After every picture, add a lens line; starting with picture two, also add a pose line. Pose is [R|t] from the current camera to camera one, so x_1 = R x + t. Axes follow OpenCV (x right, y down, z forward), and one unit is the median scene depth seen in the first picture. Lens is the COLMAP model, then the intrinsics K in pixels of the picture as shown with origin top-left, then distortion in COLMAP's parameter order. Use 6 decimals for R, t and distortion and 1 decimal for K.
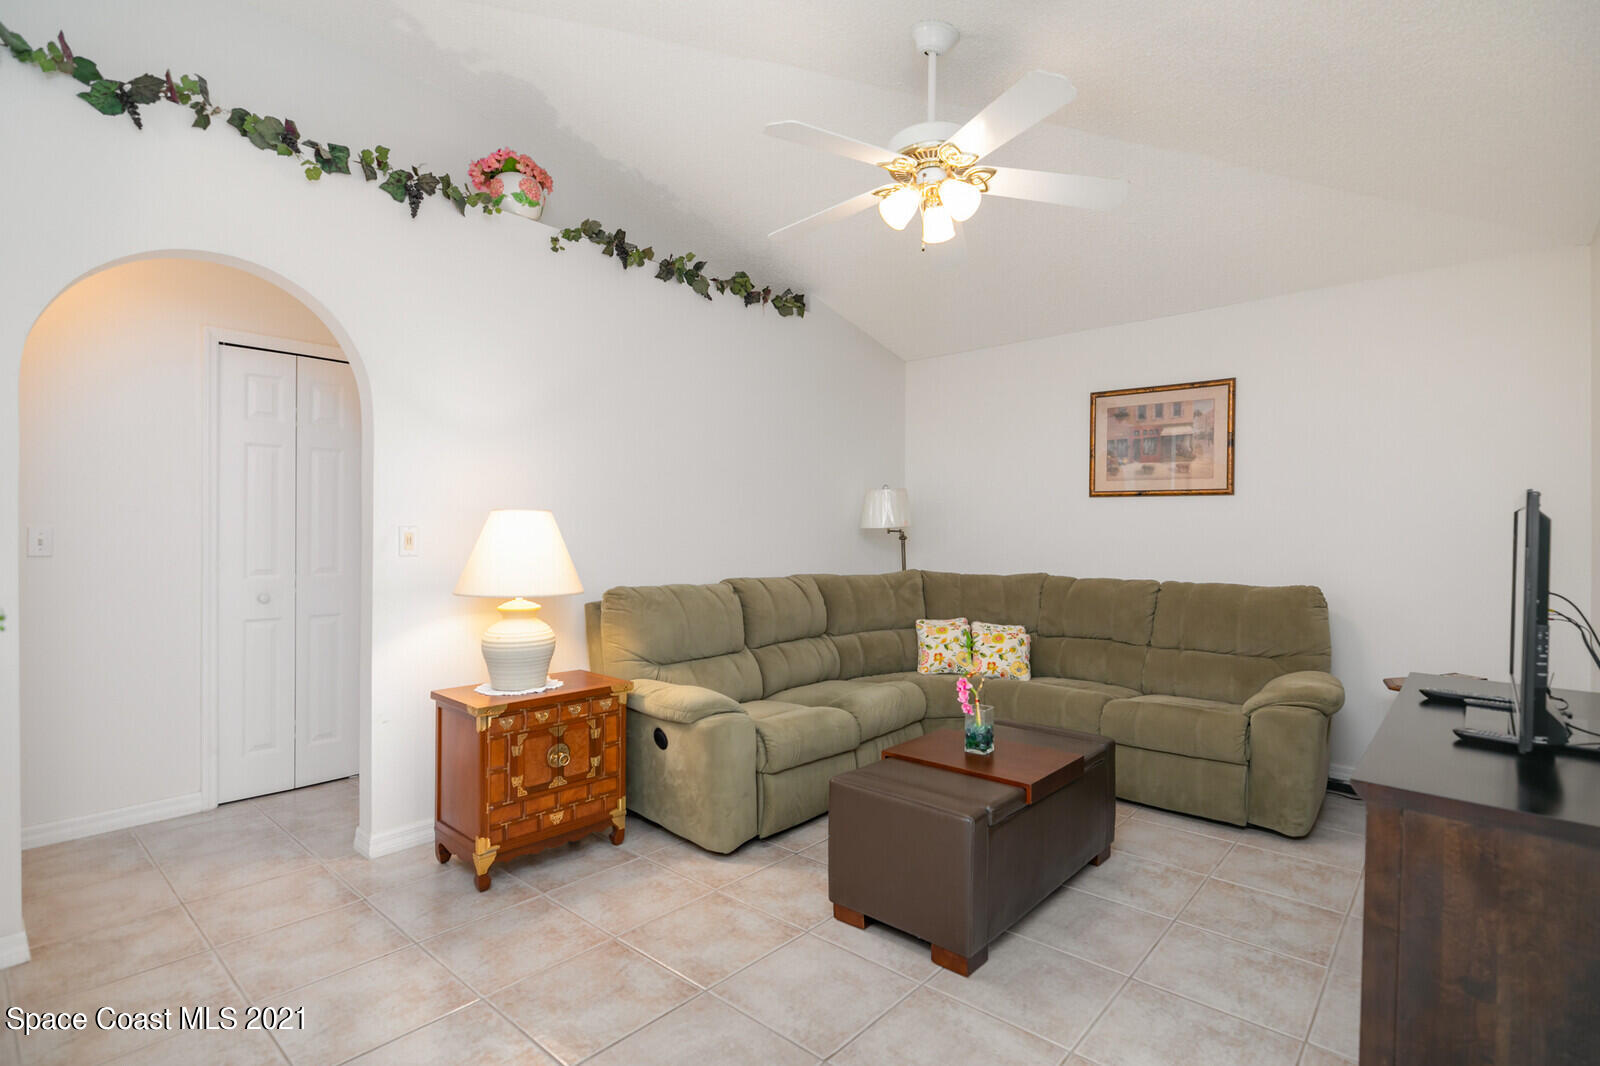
lens RADIAL K [[772.4, 0, 800.0], [0, 772.4, 533.0], [0, 0, 1]] dist [-0.000910, -0.000484]
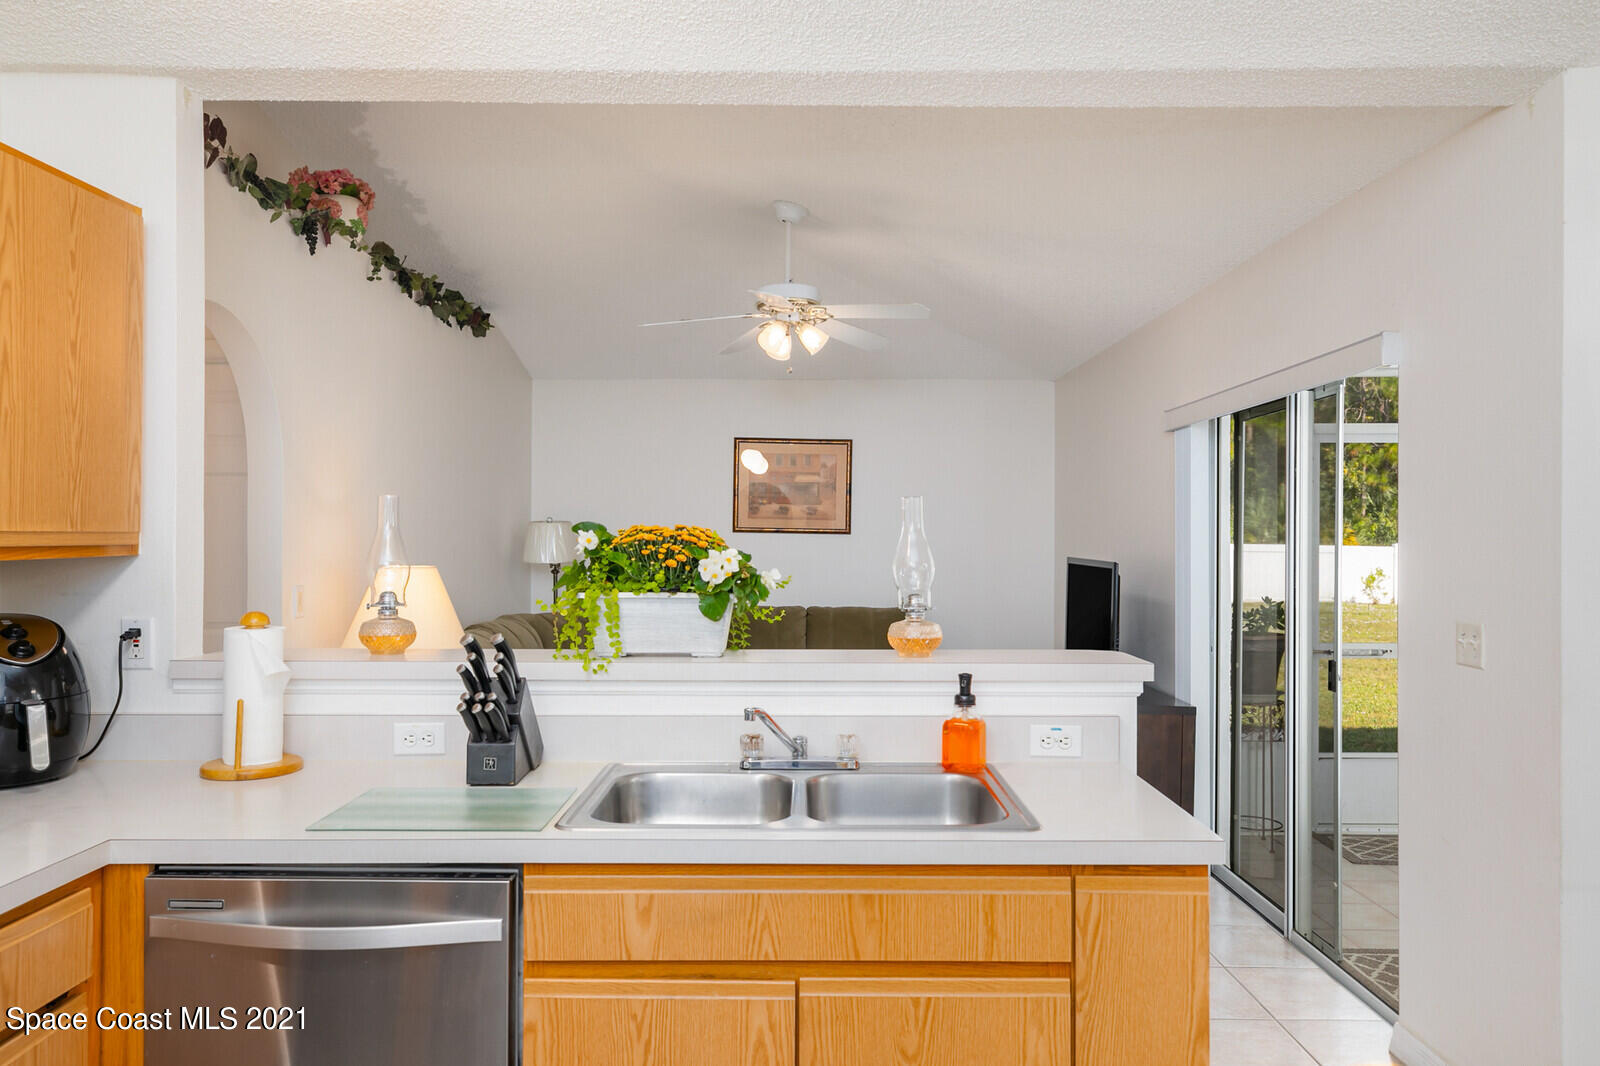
lens RADIAL K [[1120.9, 0, 800.8], [0, 1120.9, 531.6], [0, 0, 1]] dist [0.009636, 0.002238]
pose [[0.749722, 0.000805, 0.661753, -0.680291], [-0.000812, 1.000000, -0.000296, -0.052546], [-0.661753, -0.000316, 0.749722, -0.290062]]
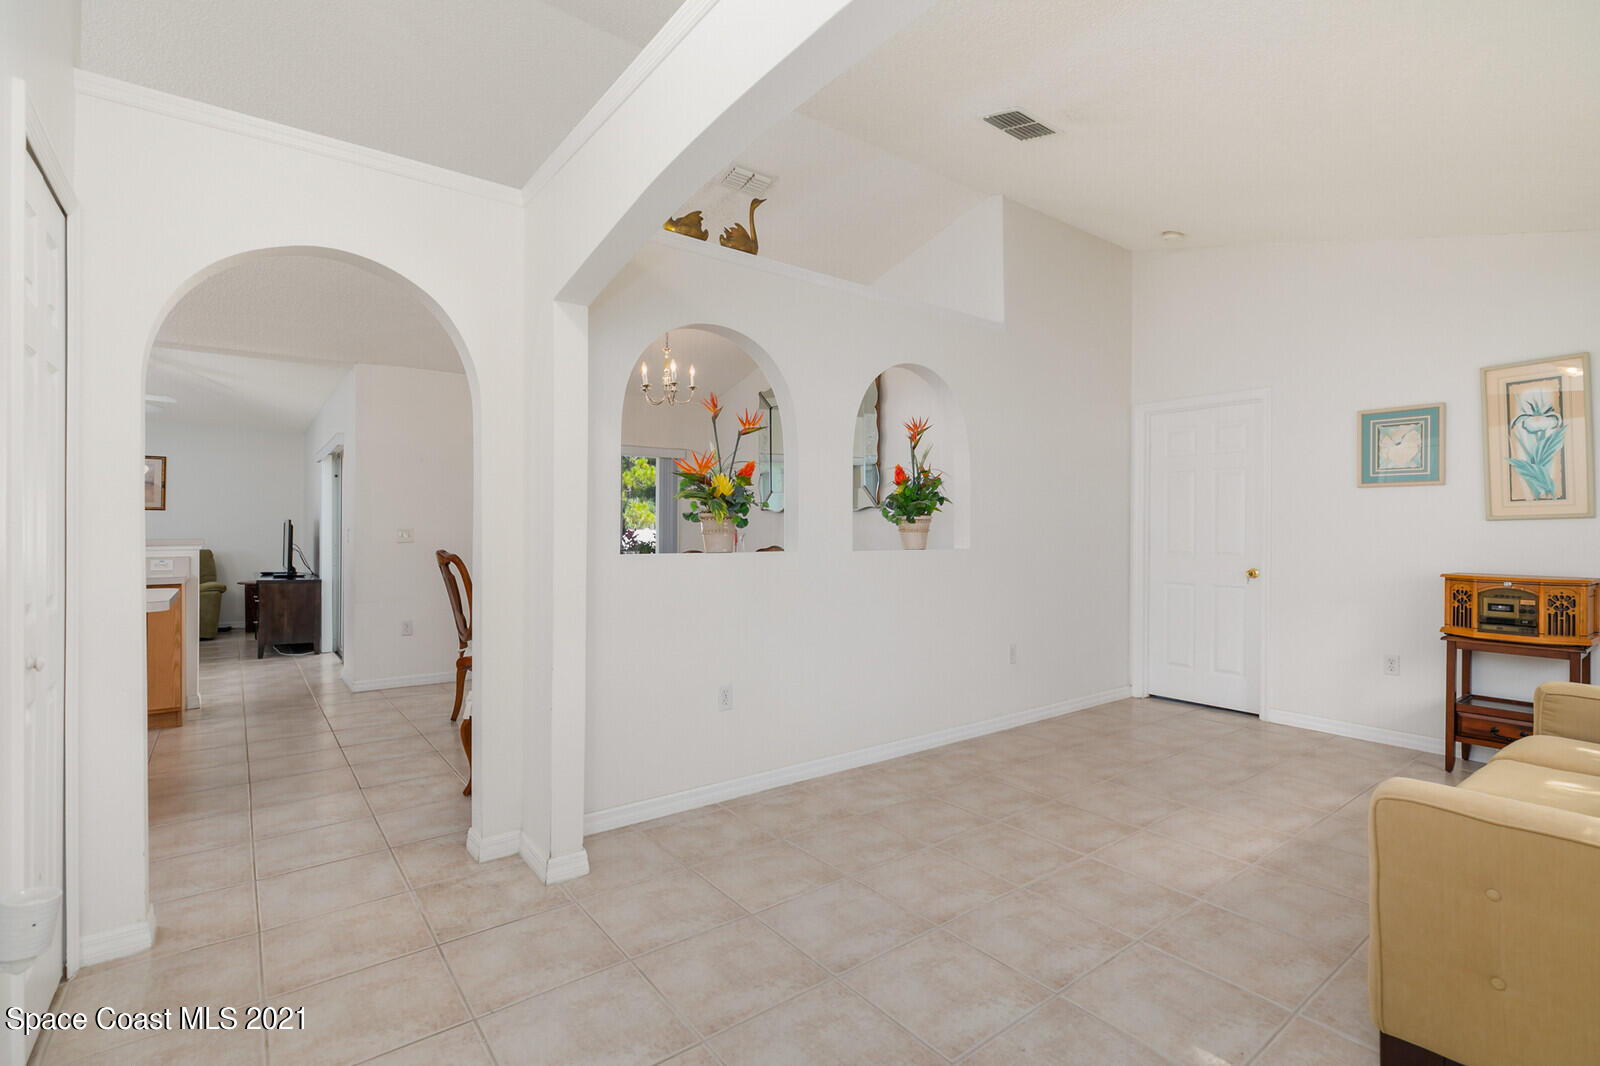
lens RADIAL K [[739.0, 0, 803.1], [0, 739.0, 529.0], [0, 0, 1]] dist [-0.002384, -0.000326]
pose [[0.185670, -0.000261, 0.982612, -1.143990], [-0.001692, 0.999998, 0.000585, -0.000798], [-0.982611, -0.001771, 0.185669, -1.150897]]
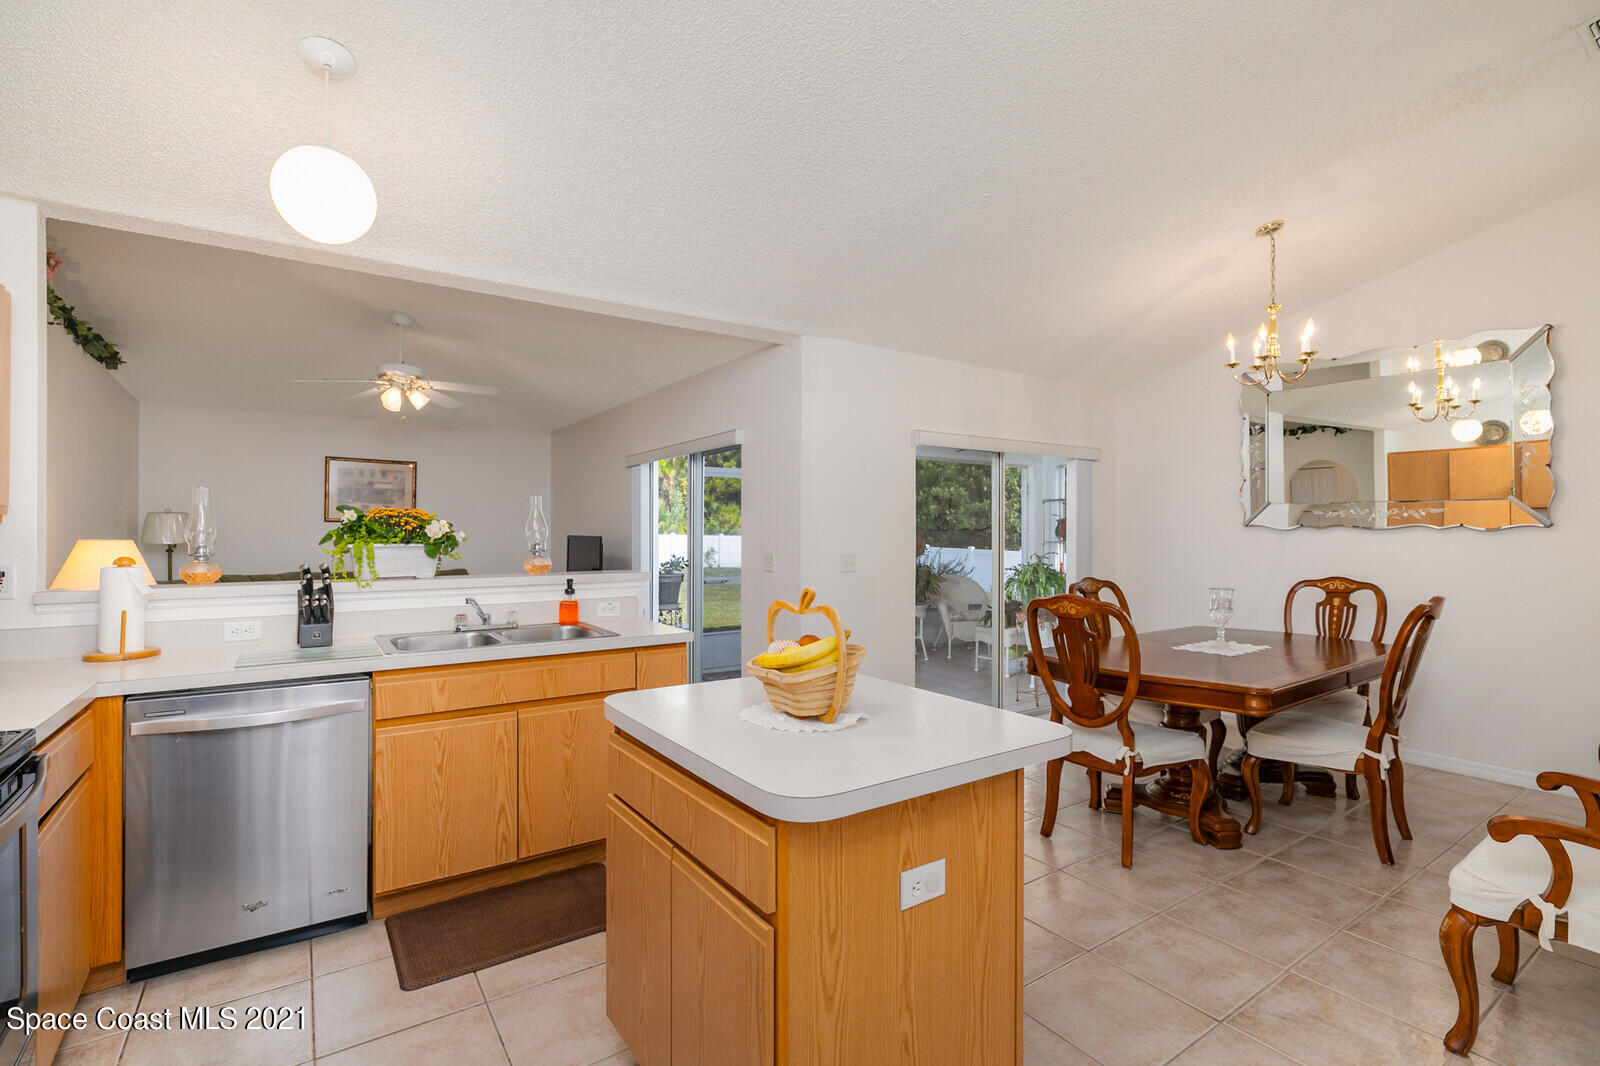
lens RADIAL K [[739.0, 0, 803.1], [0, 739.0, 529.0], [0, 0, 1]] dist [-0.002384, -0.000326]
pose [[0.240862, 0.001034, 0.970559, -0.960914], [0.000492, 0.999999, -0.001188, -0.033012], [-0.970559, 0.000763, 0.240861, -0.356238]]
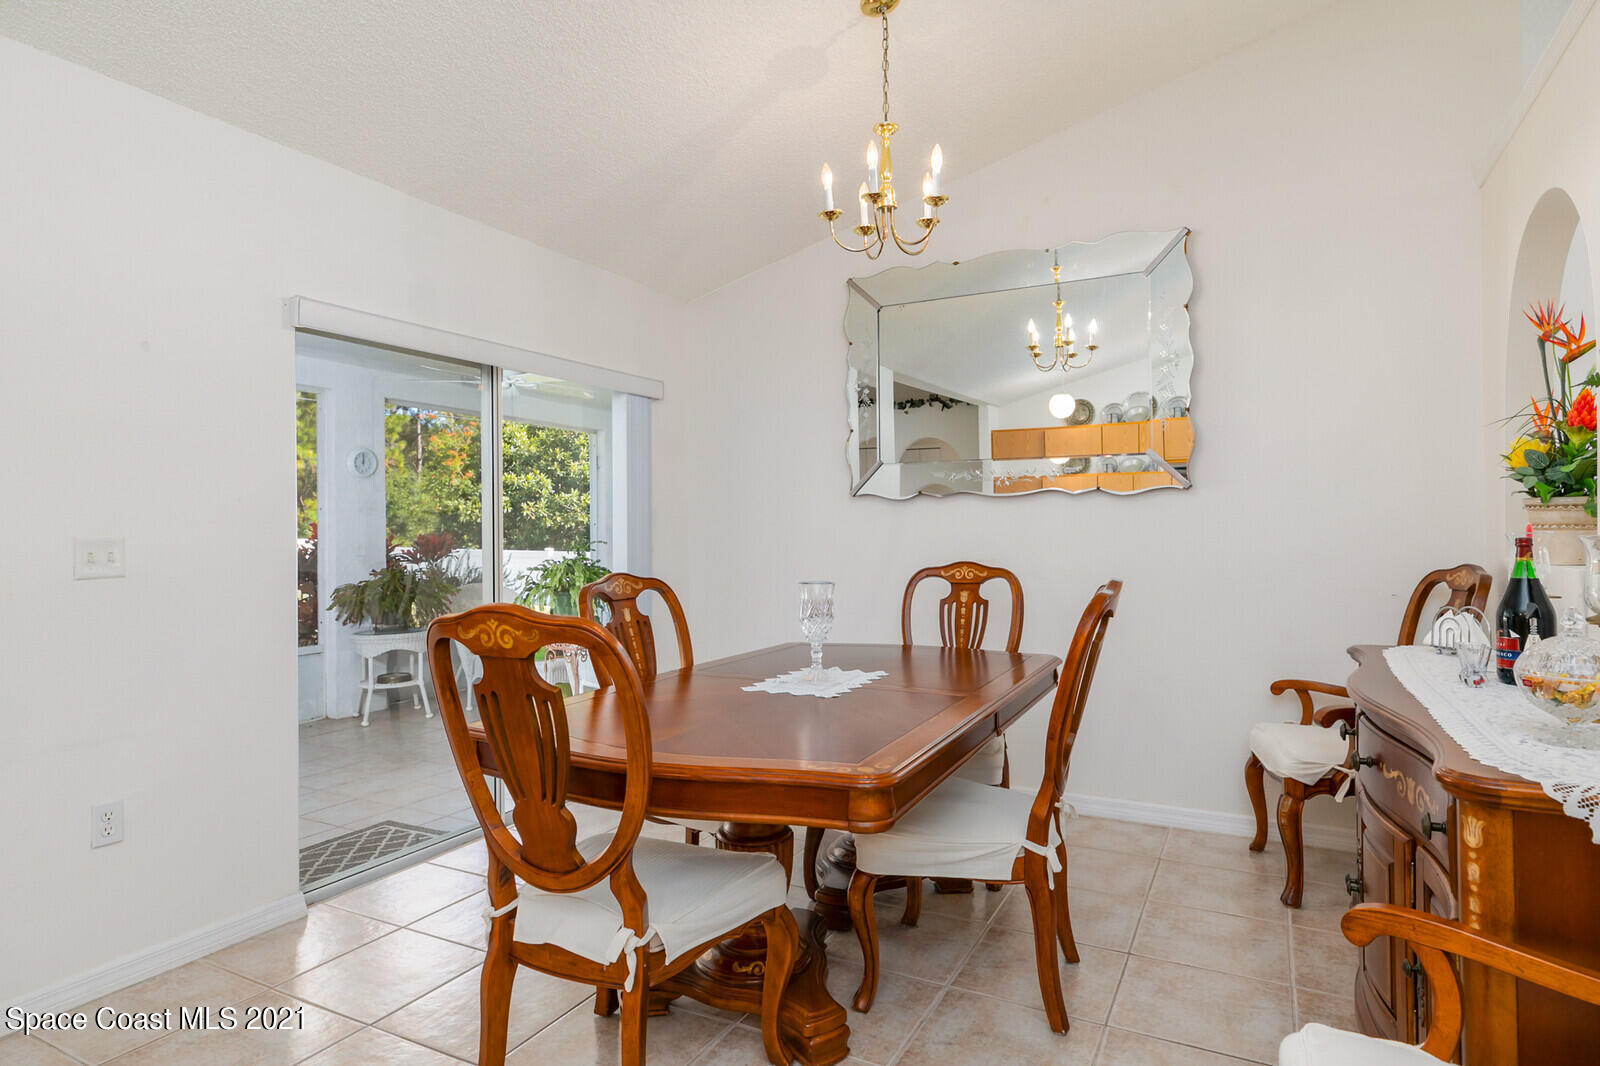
lens RADIAL K [[880.9, 0, 811.3], [0, 880.9, 529.5], [0, 0, 1]] dist [0.001559, 0.000572]
pose [[-0.241956, 0.003176, 0.970282, -0.590568], [0.009492, 0.999955, -0.000906, 0.000406], [-0.970241, 0.008991, -0.241976, -0.473932]]
